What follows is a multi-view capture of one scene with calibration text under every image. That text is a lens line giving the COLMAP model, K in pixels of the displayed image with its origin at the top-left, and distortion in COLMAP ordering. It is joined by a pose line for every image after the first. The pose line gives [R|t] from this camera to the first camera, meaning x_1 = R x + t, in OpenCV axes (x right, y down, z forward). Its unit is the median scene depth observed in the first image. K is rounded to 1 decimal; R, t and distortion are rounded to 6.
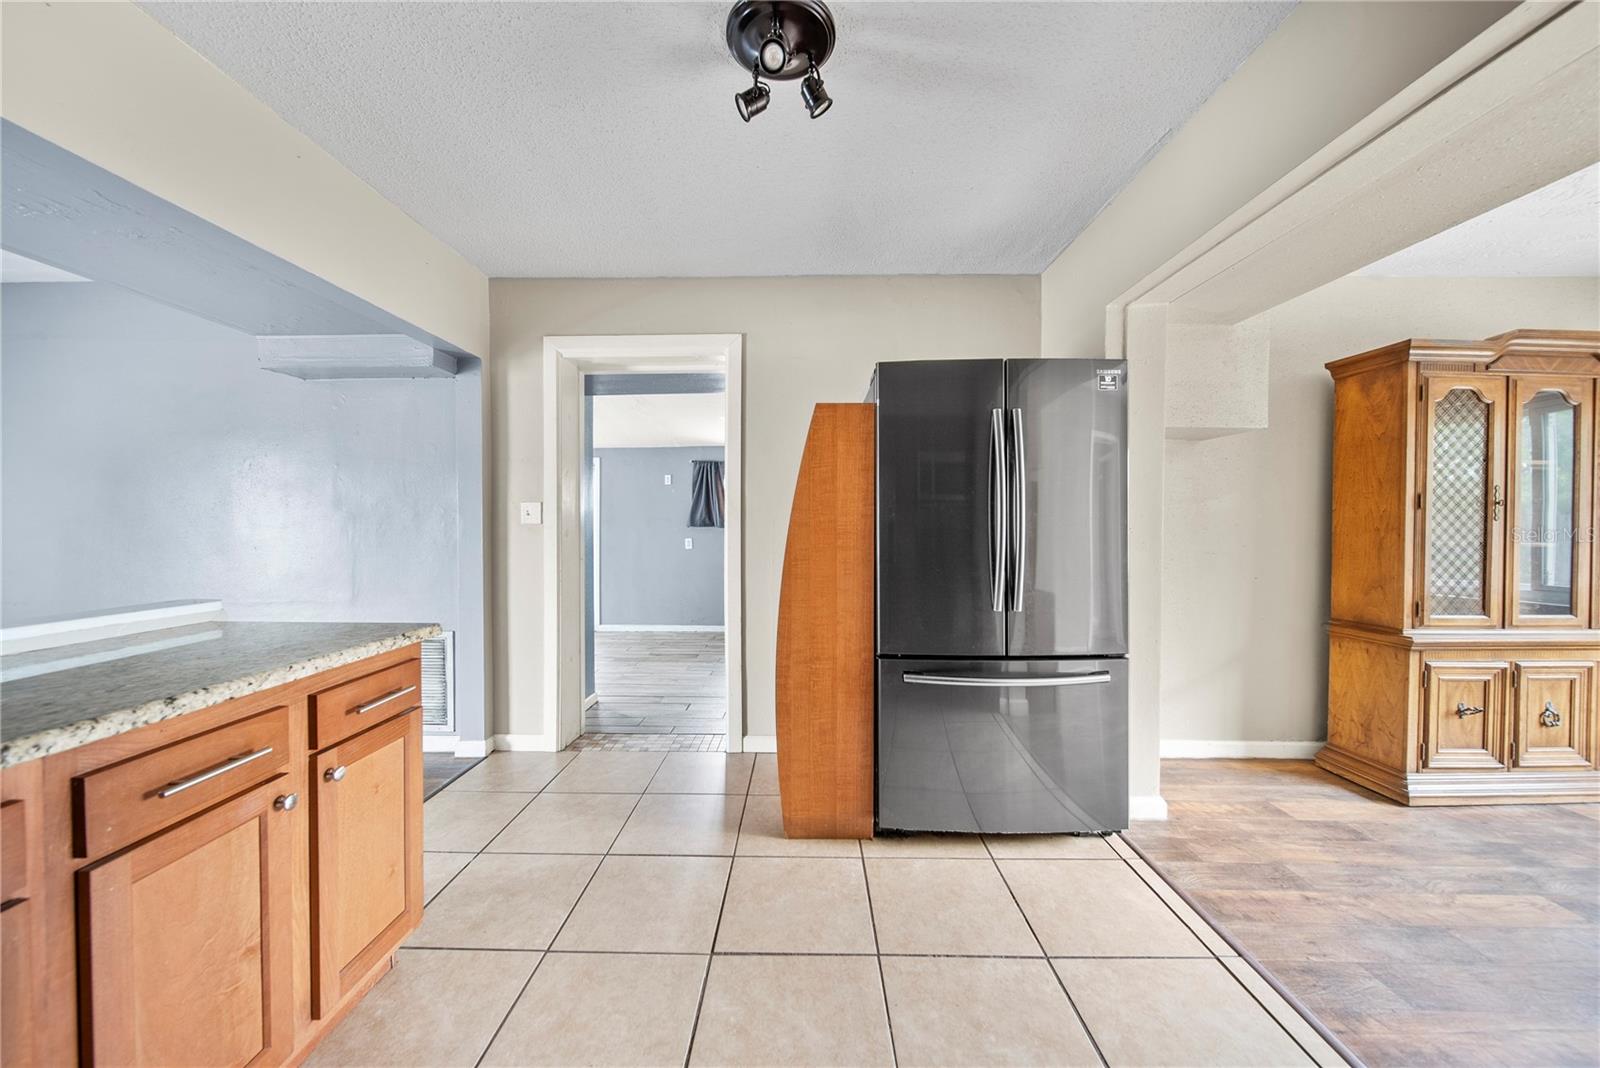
lens RADIAL K [[574.2, 0, 795.6], [0, 574.2, 531.2], [0, 0, 1]] dist [-0.000014, -0.001343]
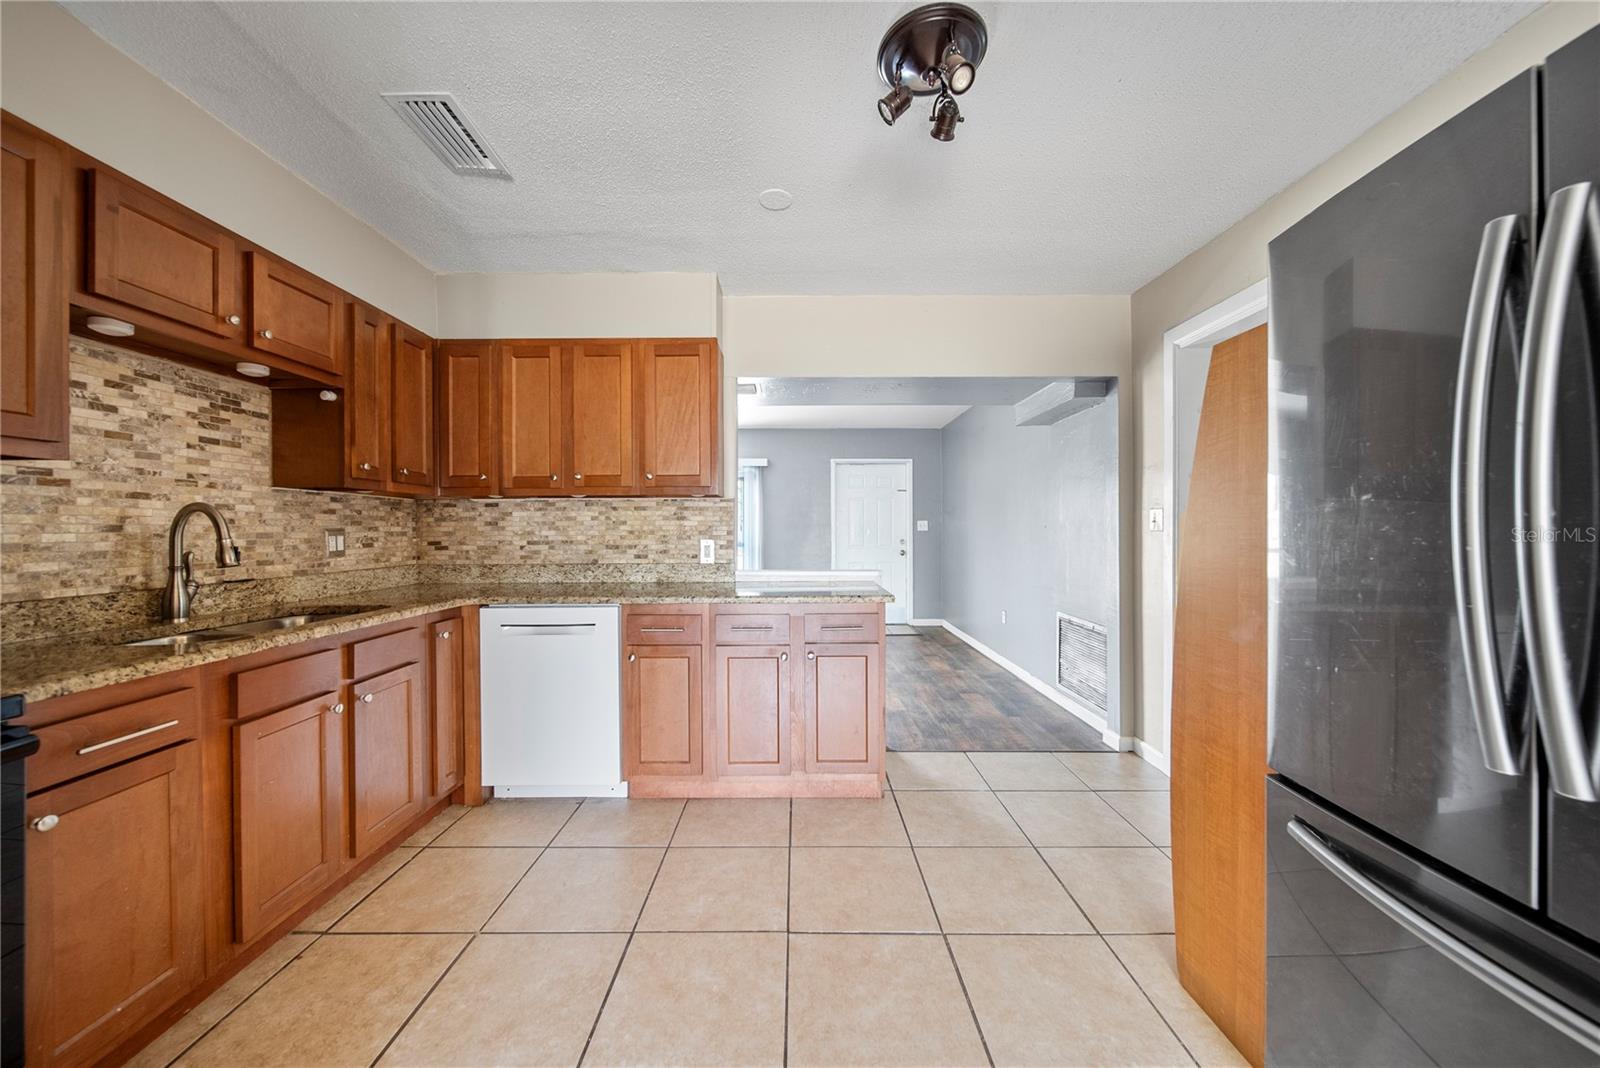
lens RADIAL K [[574.2, 0, 795.6], [0, 574.2, 531.2], [0, 0, 1]] dist [-0.000014, -0.001343]
pose [[0.006664, 0.000816, -0.999977, 0.679309], [-0.012774, 0.999918, 0.000731, -0.007716], [0.999896, 0.012769, 0.006674, 0.522948]]
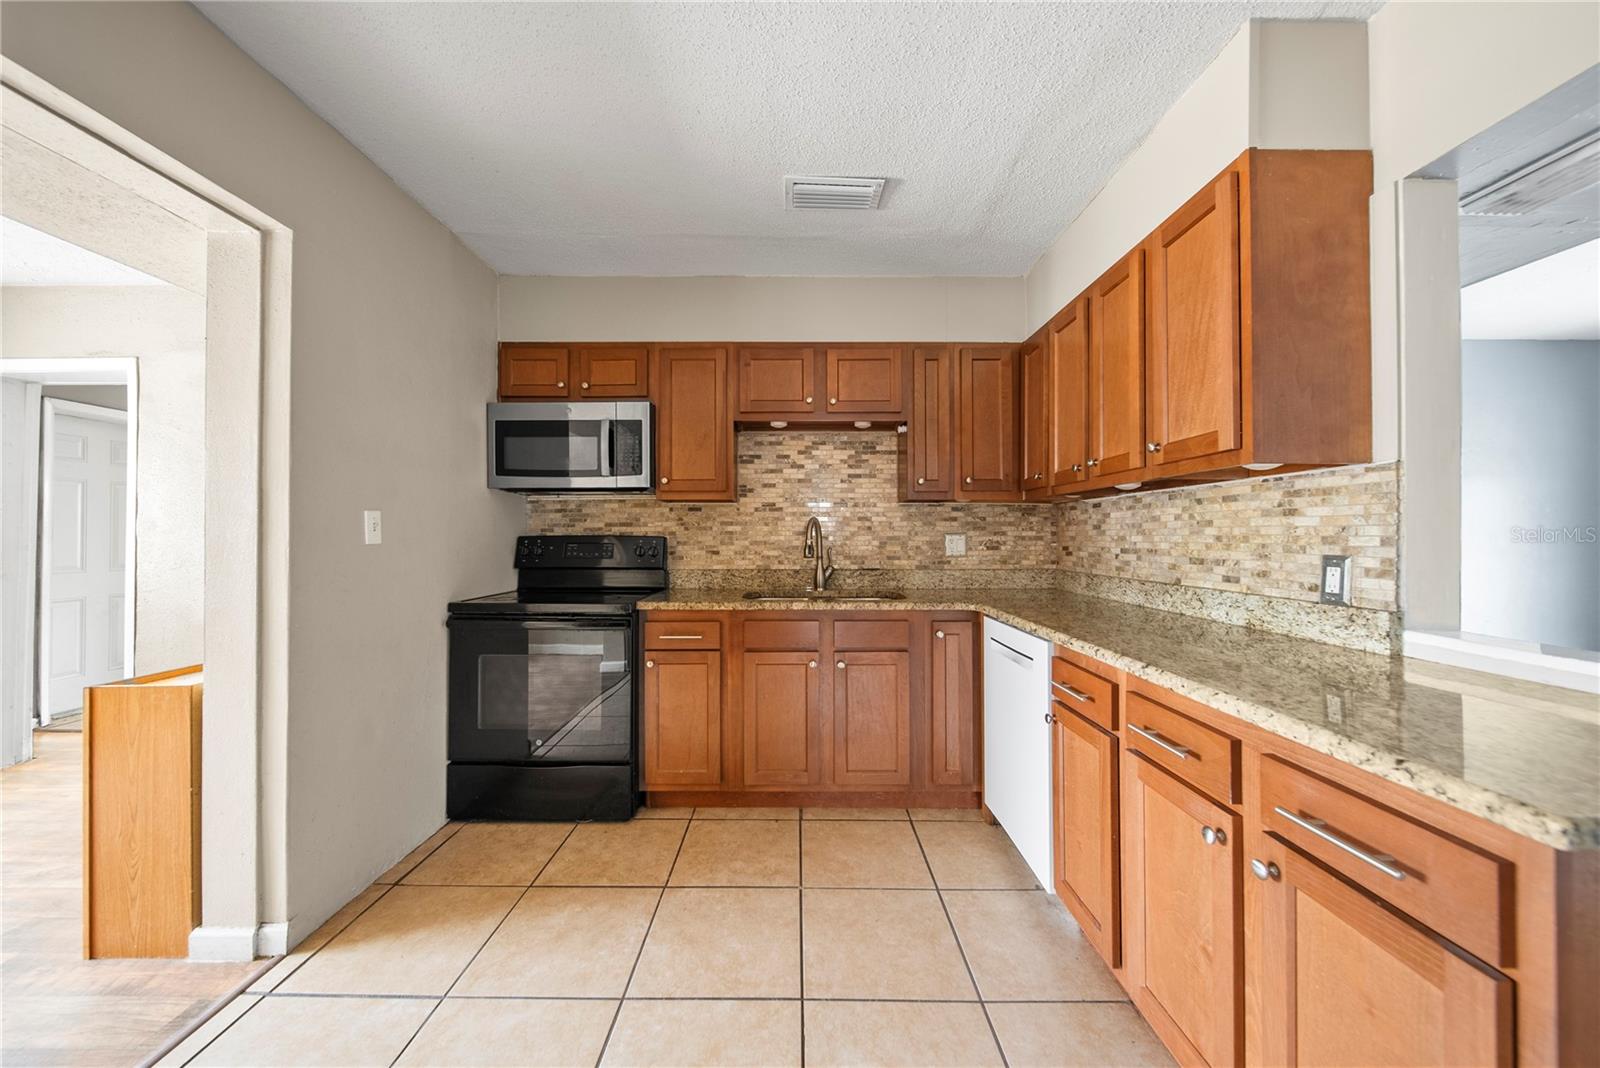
lens RADIAL K [[574.2, 0, 795.6], [0, 574.2, 531.2], [0, 0, 1]] dist [-0.000014, -0.001343]
pose [[-0.999987, -0.002051, 0.004562, -0.104302], [-0.002015, 0.999967, 0.007889, -0.015264], [-0.004578, 0.007880, -0.999958, 0.994585]]
